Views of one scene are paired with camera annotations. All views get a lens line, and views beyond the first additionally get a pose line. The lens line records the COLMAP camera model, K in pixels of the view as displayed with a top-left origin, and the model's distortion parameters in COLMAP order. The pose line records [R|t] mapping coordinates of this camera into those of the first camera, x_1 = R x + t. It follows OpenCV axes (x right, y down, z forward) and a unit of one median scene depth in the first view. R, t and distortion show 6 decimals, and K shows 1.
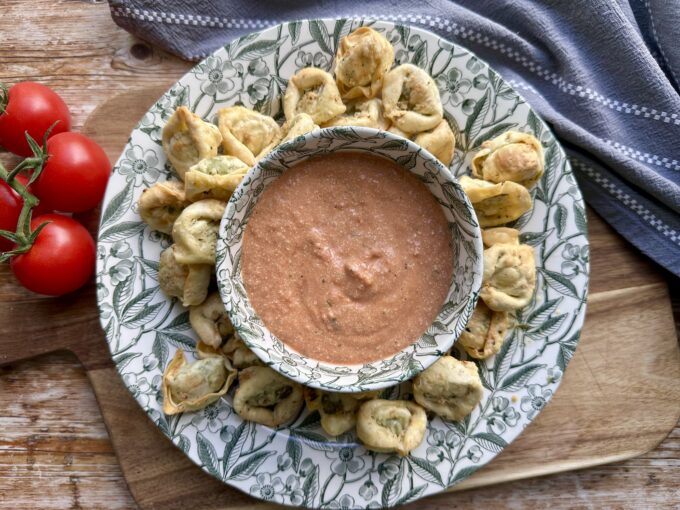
lens RADIAL K [[514.2, 0, 339.2], [0, 514.2, 259.3], [0, 0, 1]] dist [-0.063588, 0.016876]
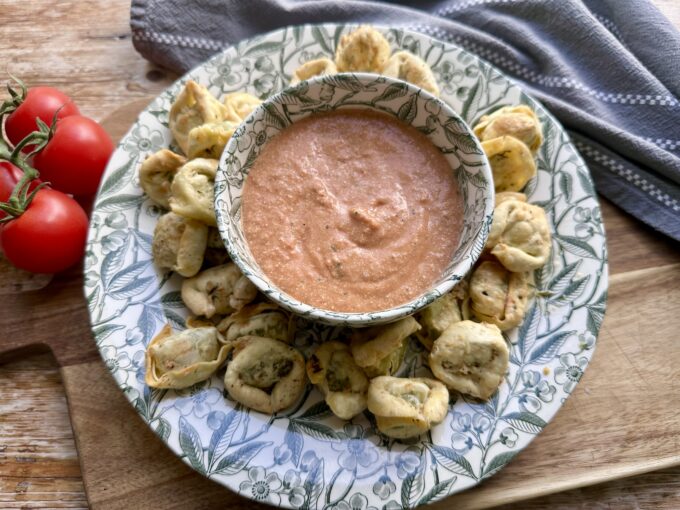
lens RADIAL K [[514.2, 0, 343.5], [0, 514.2, 248.8], [0, 0, 1]] dist [-0.063588, 0.016876]
pose [[0.999795, -0.018357, 0.008573, -0.008277], [0.020127, 0.948412, -0.316402, 0.340332], [-0.002323, 0.316509, 0.948587, 0.103405]]
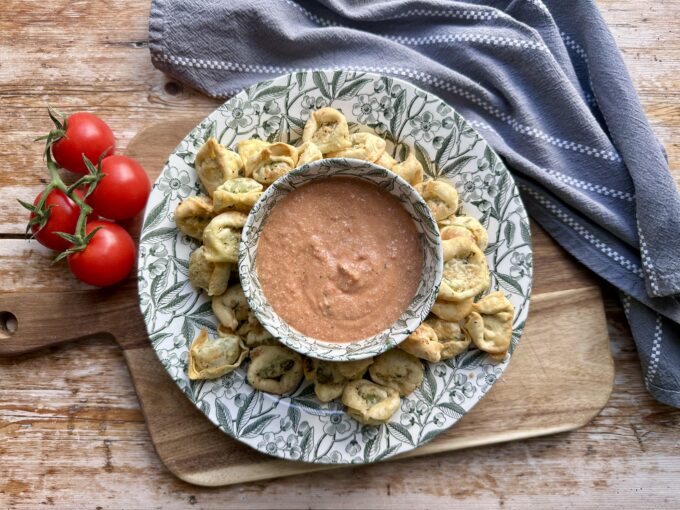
lens RADIAL K [[514.2, 0, 339.8], [0, 514.2, 257.7], [0, 0, 1]] dist [-0.063588, 0.016876]
pose [[0.999713, 0.018856, 0.014754, -0.002695], [-0.018376, 0.999318, -0.032042, 0.031151], [-0.015348, 0.031761, 0.999378, -0.251854]]
